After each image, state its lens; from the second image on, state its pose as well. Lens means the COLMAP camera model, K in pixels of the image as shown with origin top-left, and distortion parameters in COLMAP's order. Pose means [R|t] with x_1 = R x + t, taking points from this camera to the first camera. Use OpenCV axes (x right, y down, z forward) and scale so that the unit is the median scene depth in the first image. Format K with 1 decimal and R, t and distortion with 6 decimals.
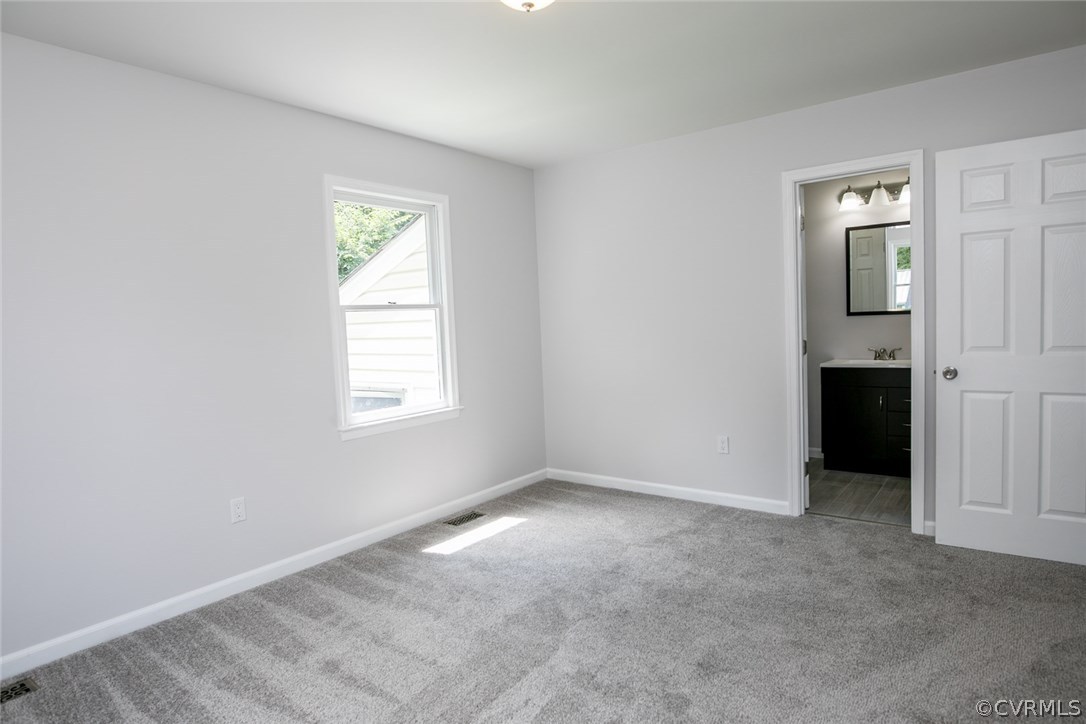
lens RADIAL K [[633.7, 0, 546.2], [0, 633.7, 364.0], [0, 0, 1]] dist [-0.023269, 0.000901]
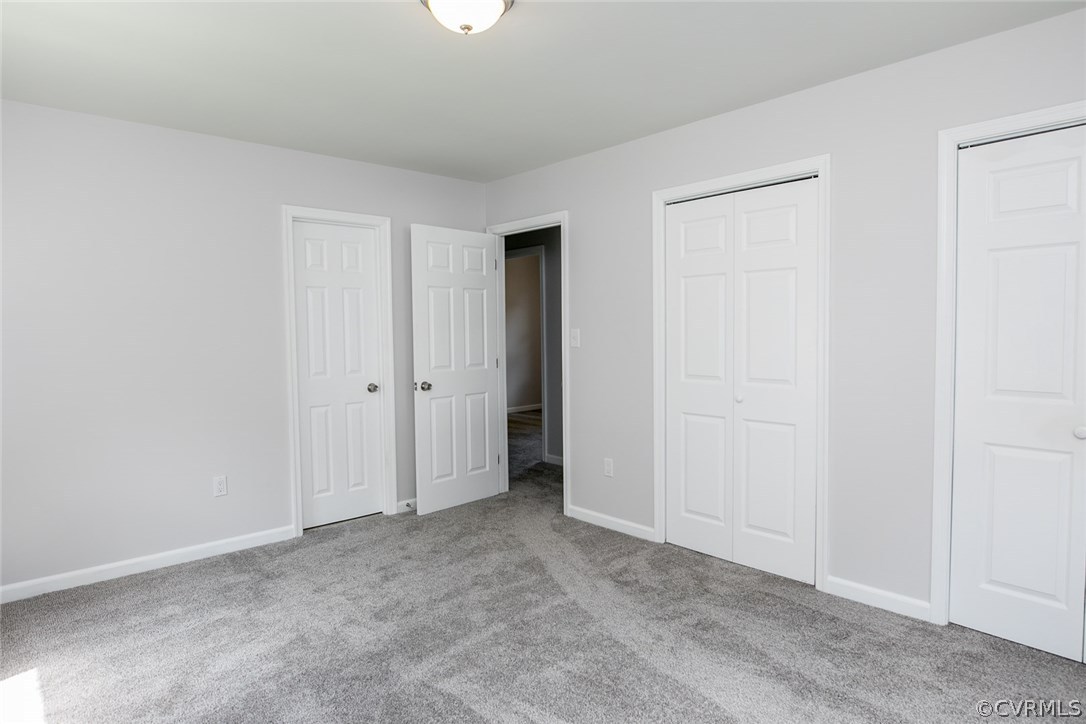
lens RADIAL K [[633.7, 0, 547.0], [0, 633.7, 361.6], [0, 0, 1]] dist [-0.023269, 0.000901]
pose [[0.167956, -0.005056, 0.985782, -0.572983], [0.077295, 0.996976, -0.008056, -0.005754], [-0.982759, 0.077549, 0.167839, 0.420411]]
